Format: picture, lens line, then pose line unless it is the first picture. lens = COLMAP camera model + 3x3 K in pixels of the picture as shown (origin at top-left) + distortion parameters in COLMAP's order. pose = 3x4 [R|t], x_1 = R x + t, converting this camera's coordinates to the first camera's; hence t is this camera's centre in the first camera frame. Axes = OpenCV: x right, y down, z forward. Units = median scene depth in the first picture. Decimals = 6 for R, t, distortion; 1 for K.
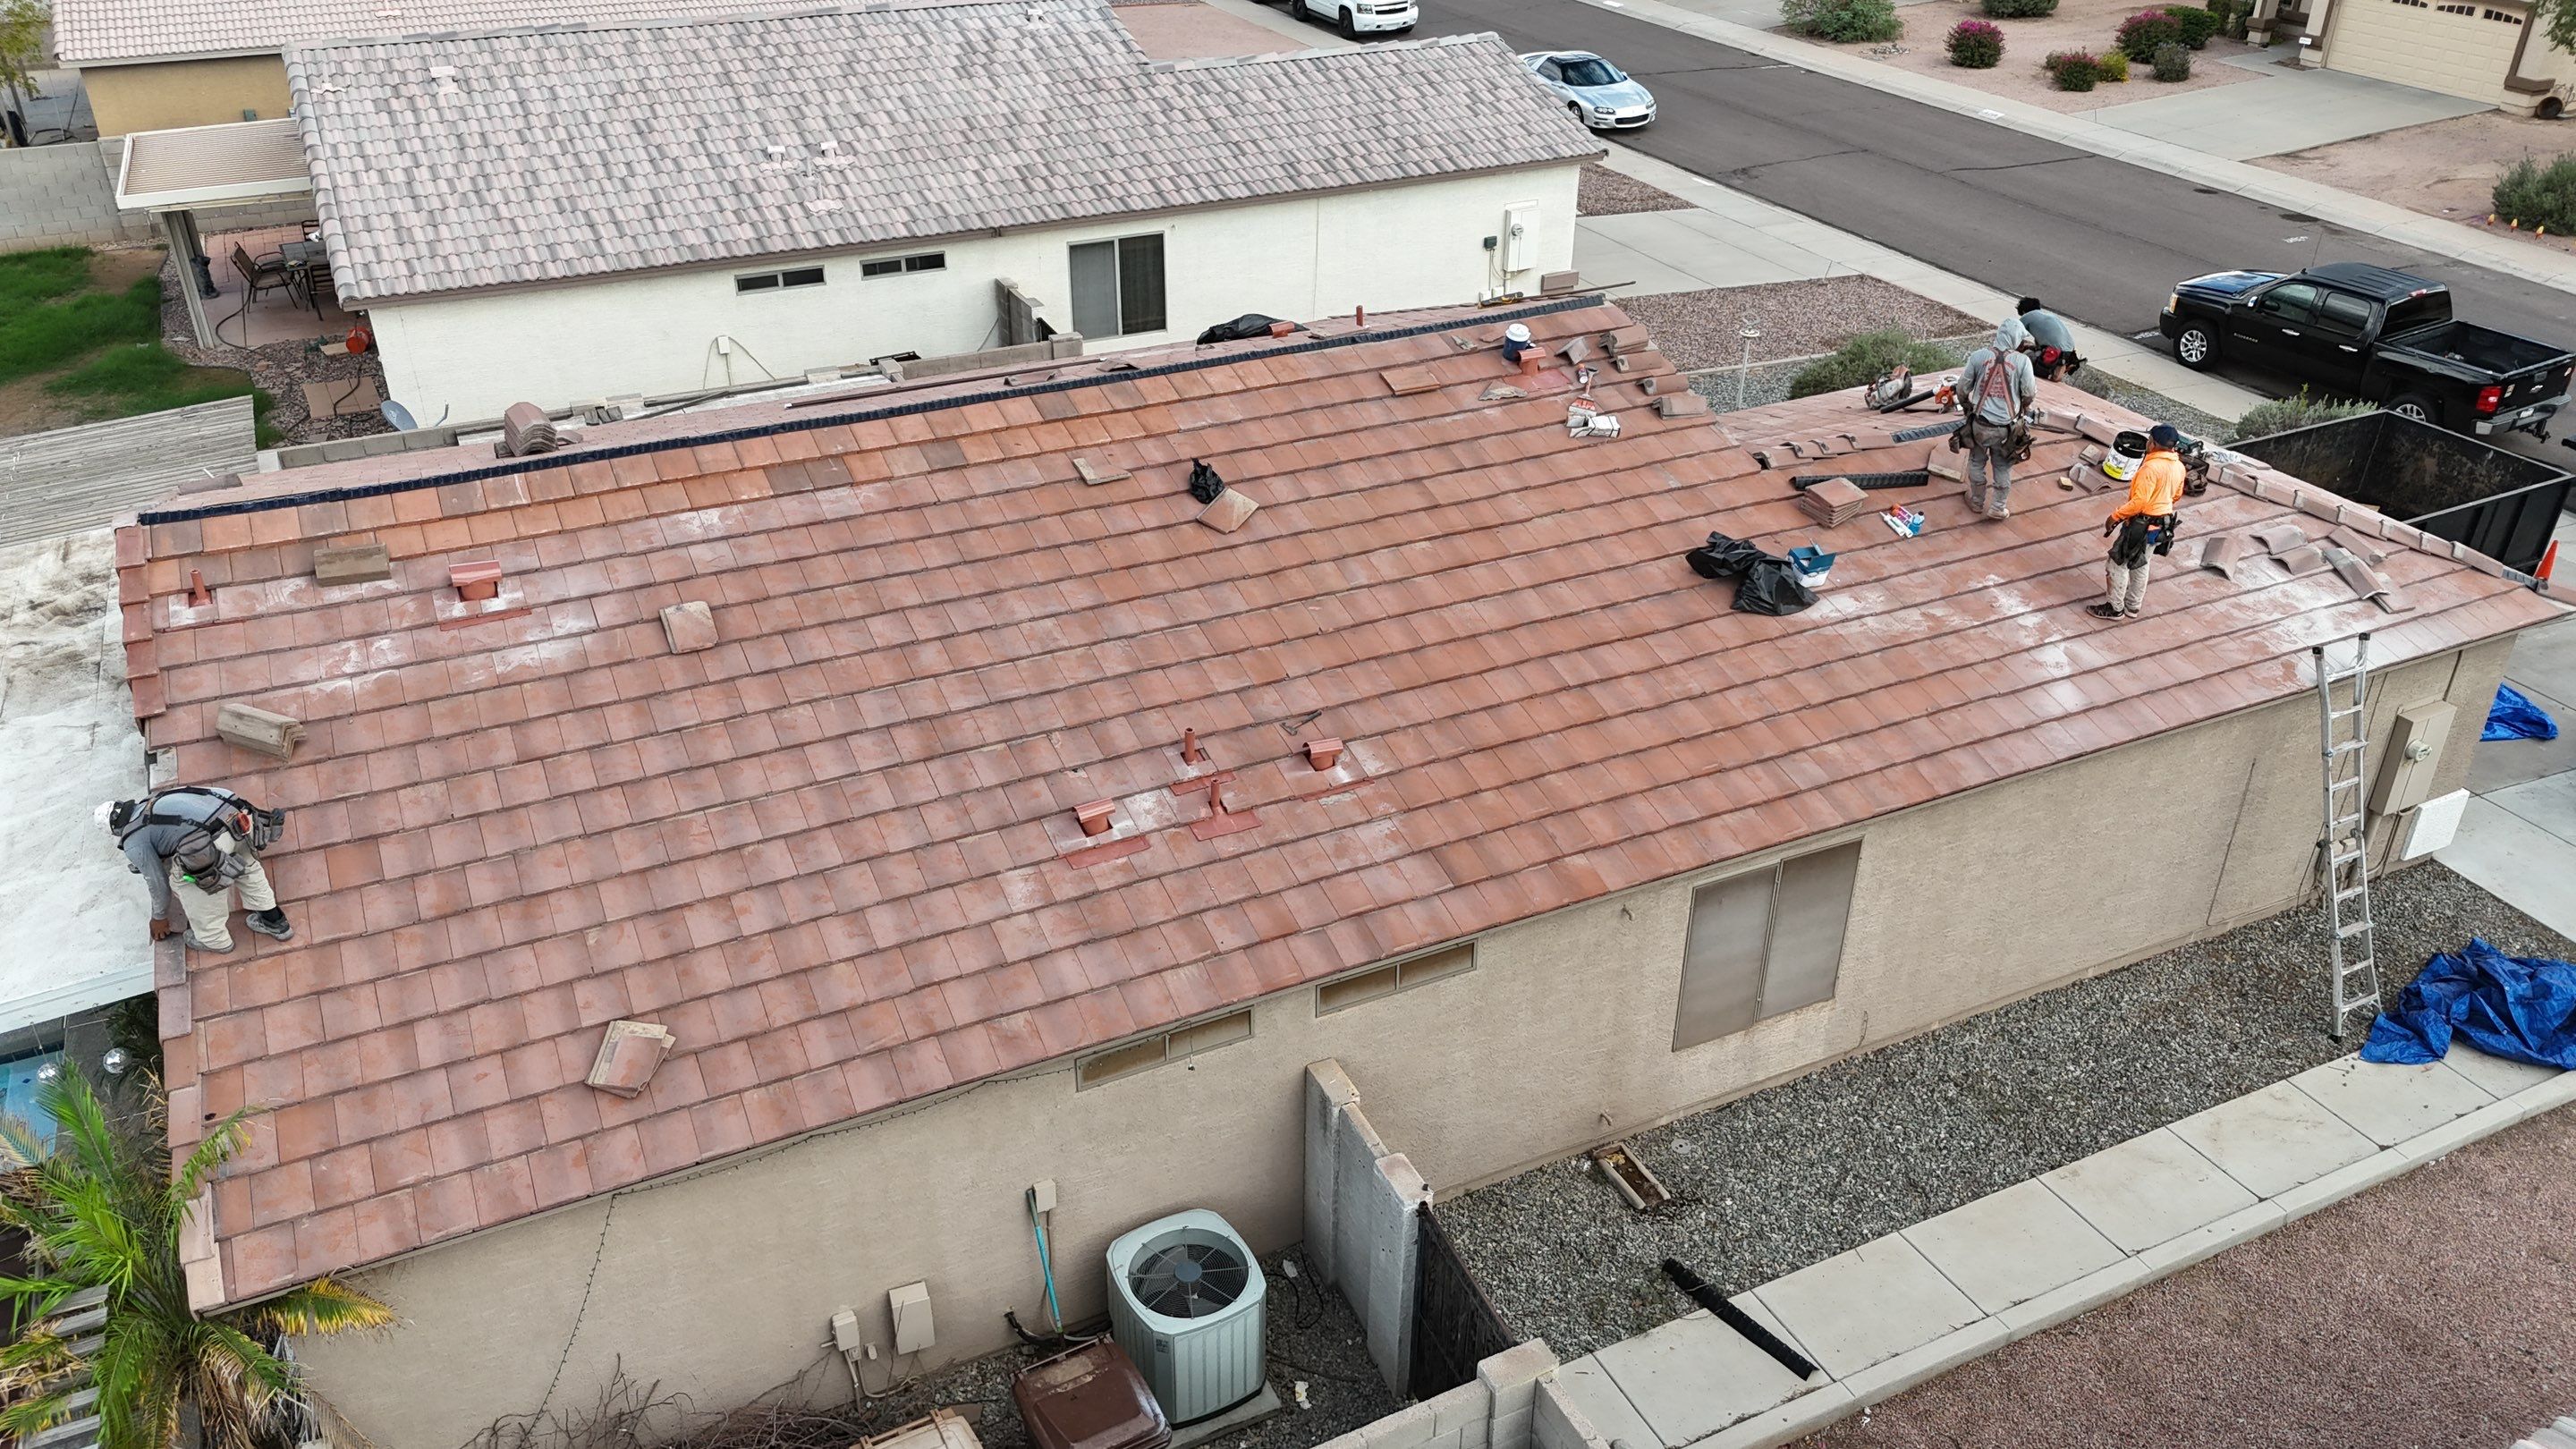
lens RADIAL K [[1891.9, 0, 1302.6], [0, 1891.9, 715.8], [0, 0, 1]] dist [0.051566, -0.045951]
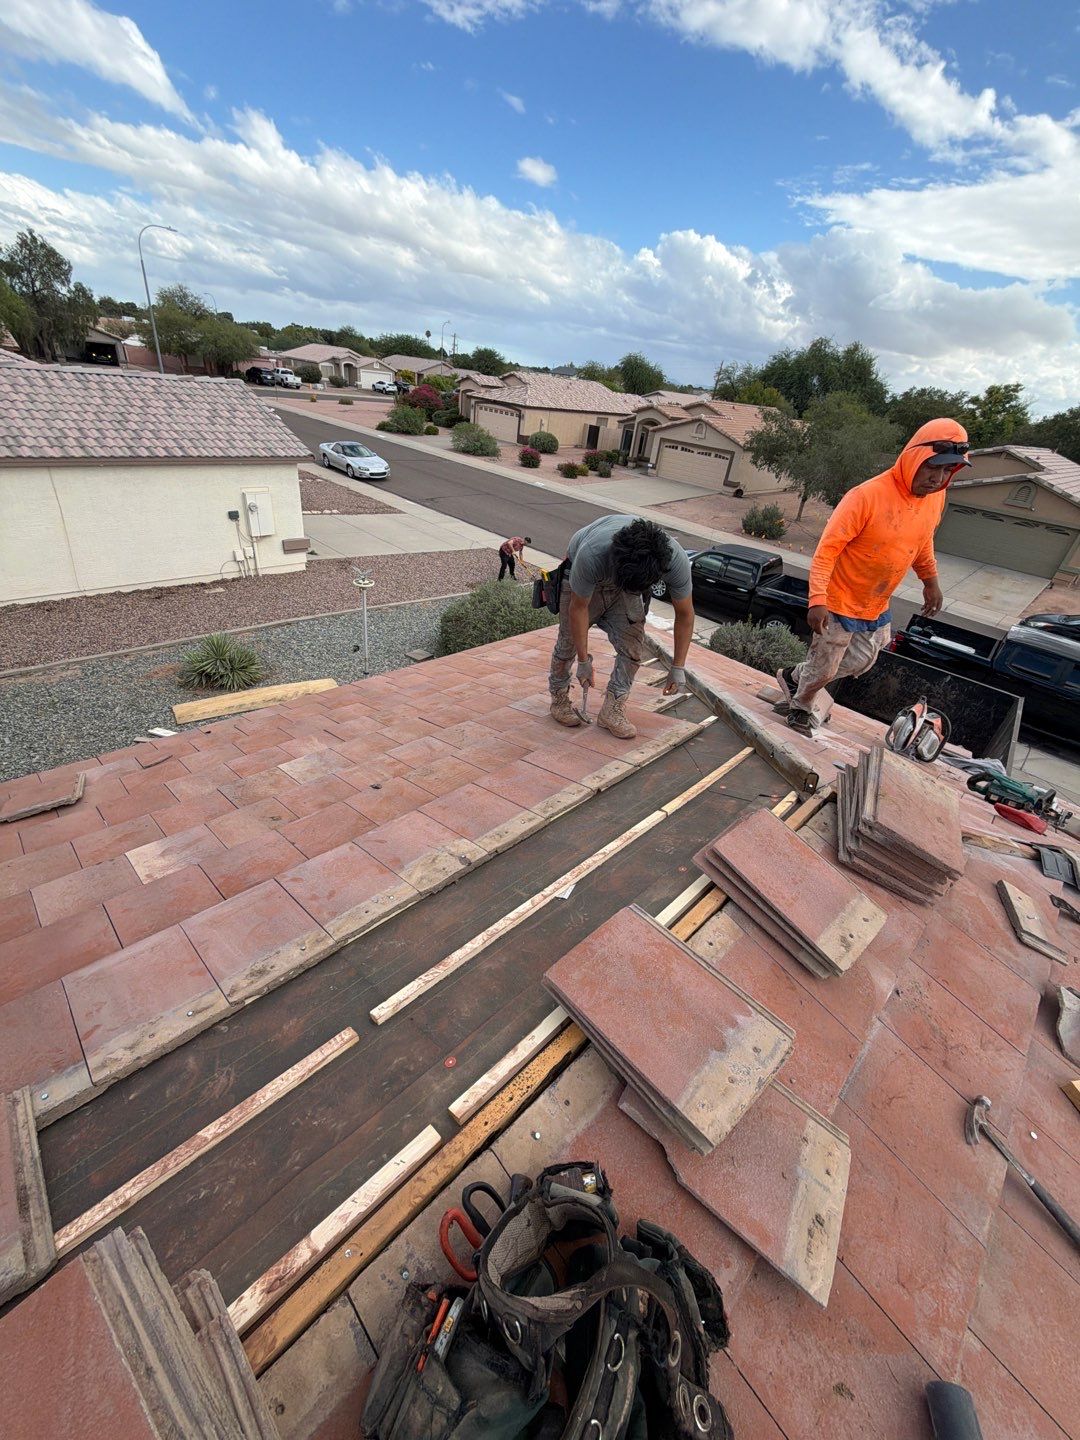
lens RADIAL K [[572.8, 0, 530.7], [0, 572.8, 719.9], [0, 0, 1]] dist [0.000145, 0.000837]
pose [[0.943167, -0.079101, 0.322767, 0.165695], [0.064360, 0.996348, 0.056108, -0.111368], [-0.326026, -0.032146, 0.944814, 0.541700]]
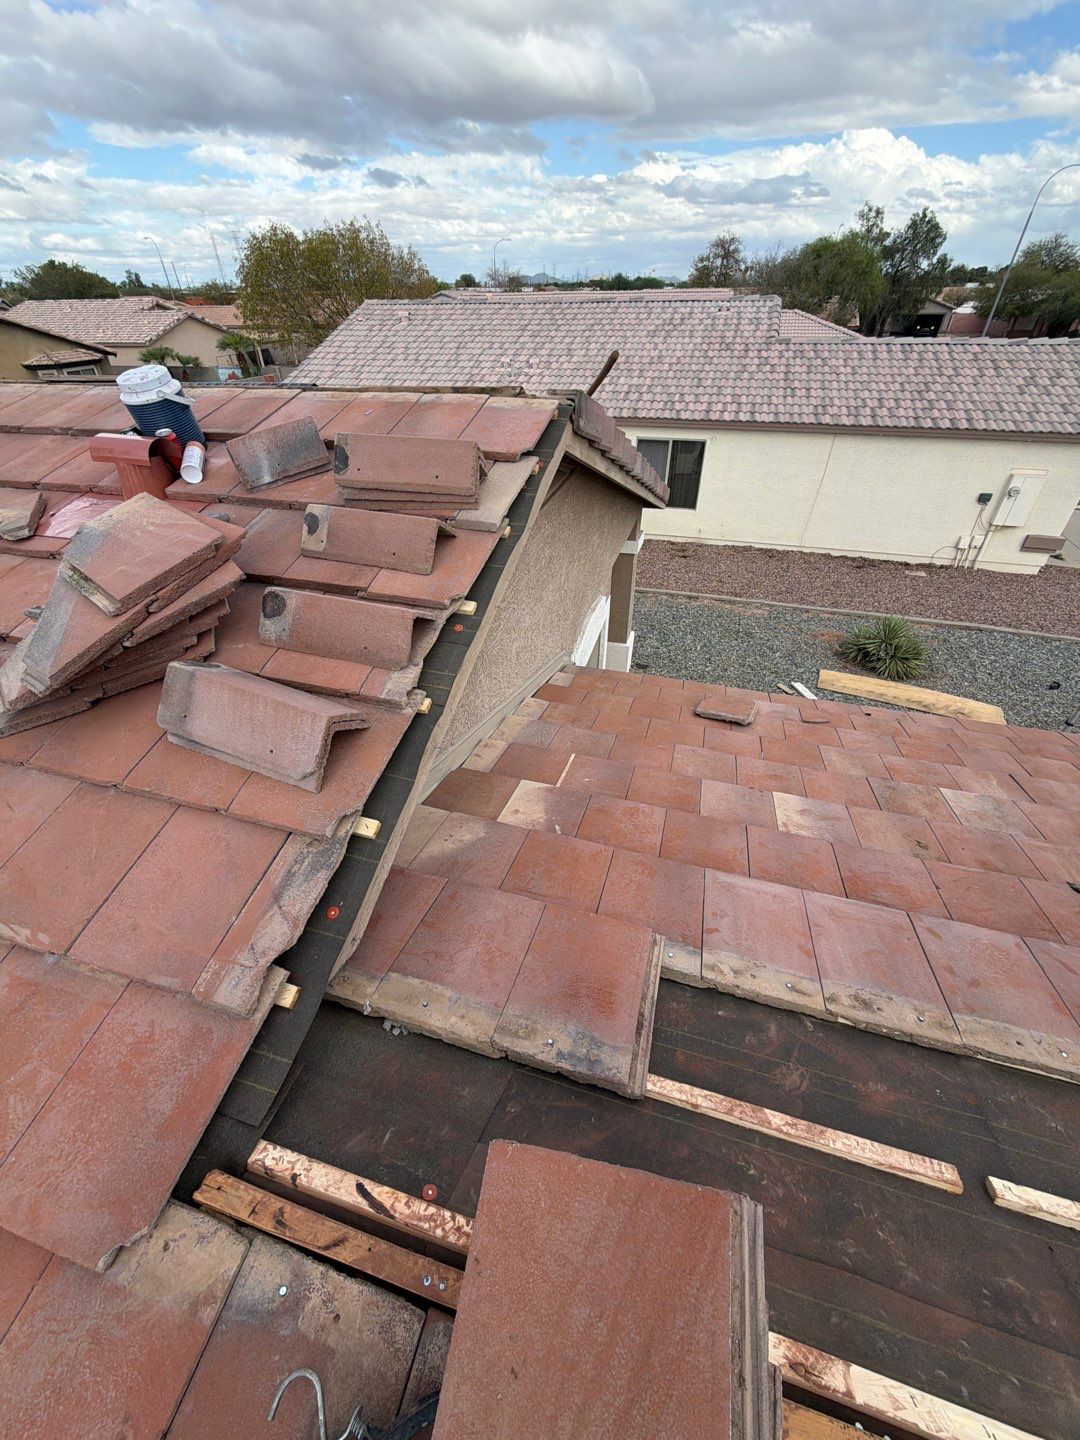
lens RADIAL K [[572.8, 0, 537.8], [0, 572.8, 713.7], [0, 0, 1]] dist [0.000145, 0.000837]
pose [[0.734117, 0.390248, -0.555679, 0.155786], [-0.322766, 0.920538, 0.220073, -0.110463], [0.597407, 0.017794, 0.801741, 0.544574]]
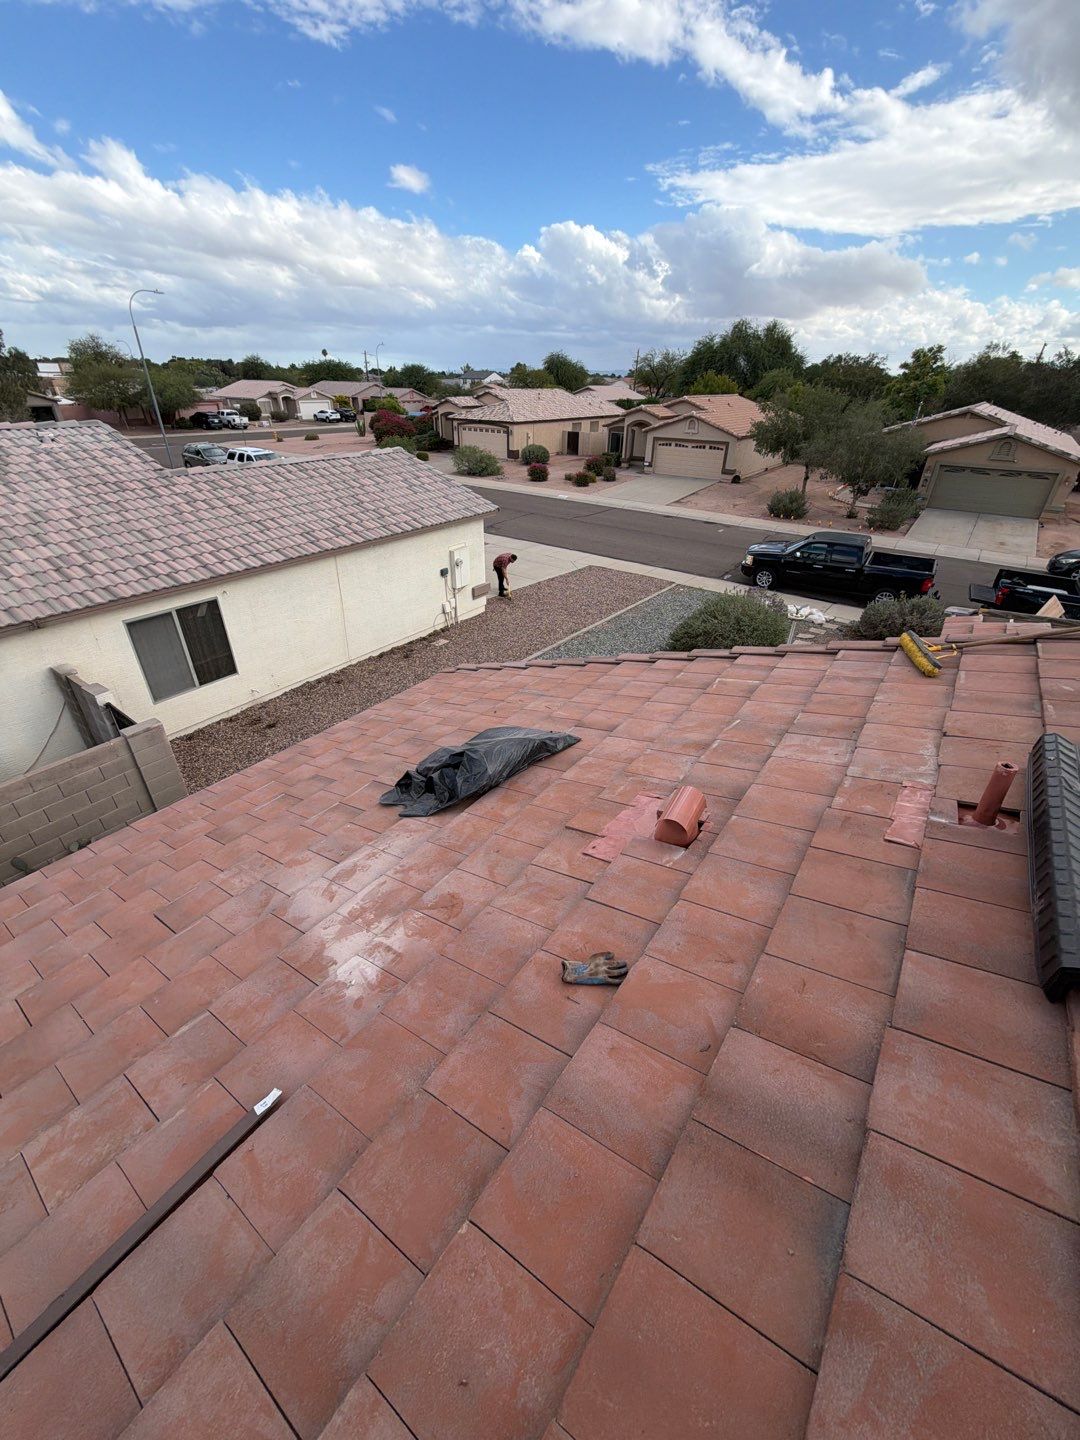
lens RADIAL K [[572.8, 0, 537.4], [0, 572.8, 720.3], [0, 0, 1]] dist [0.000145, 0.000837]
pose [[0.884447, -0.234846, 0.403239, -0.055423], [0.225784, 0.971613, 0.070642, -0.153013], [-0.408382, 0.028566, 0.912364, 0.564894]]
